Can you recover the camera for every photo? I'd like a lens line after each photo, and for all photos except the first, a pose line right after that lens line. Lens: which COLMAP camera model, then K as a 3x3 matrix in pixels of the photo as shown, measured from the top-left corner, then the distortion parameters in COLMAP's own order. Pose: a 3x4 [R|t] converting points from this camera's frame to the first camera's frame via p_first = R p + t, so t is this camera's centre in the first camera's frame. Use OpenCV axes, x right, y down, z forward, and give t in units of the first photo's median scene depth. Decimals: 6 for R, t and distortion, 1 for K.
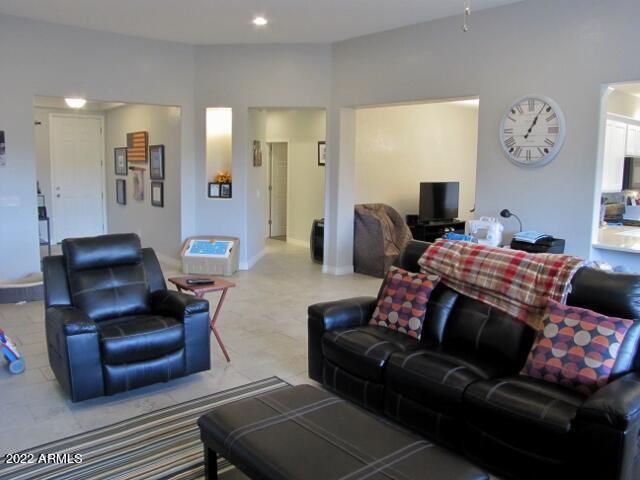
lens RADIAL K [[533.9, 0, 332.3], [0, 533.9, 238.1], [0, 0, 1]] dist [-0.175476, 0.160833]
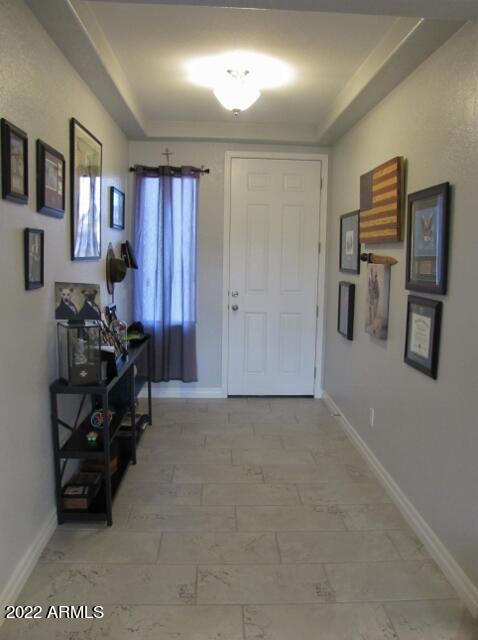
lens RADIAL K [[533.9, 0, 239.0], [0, 533.9, 317.9], [0, 0, 1]] dist [-0.175476, 0.160833]
pose [[0.780665, 0.070353, -0.620977, -0.206787], [-0.087932, 0.996124, 0.002311, -0.081402], [0.618733, 0.052799, 0.783825, 0.630633]]
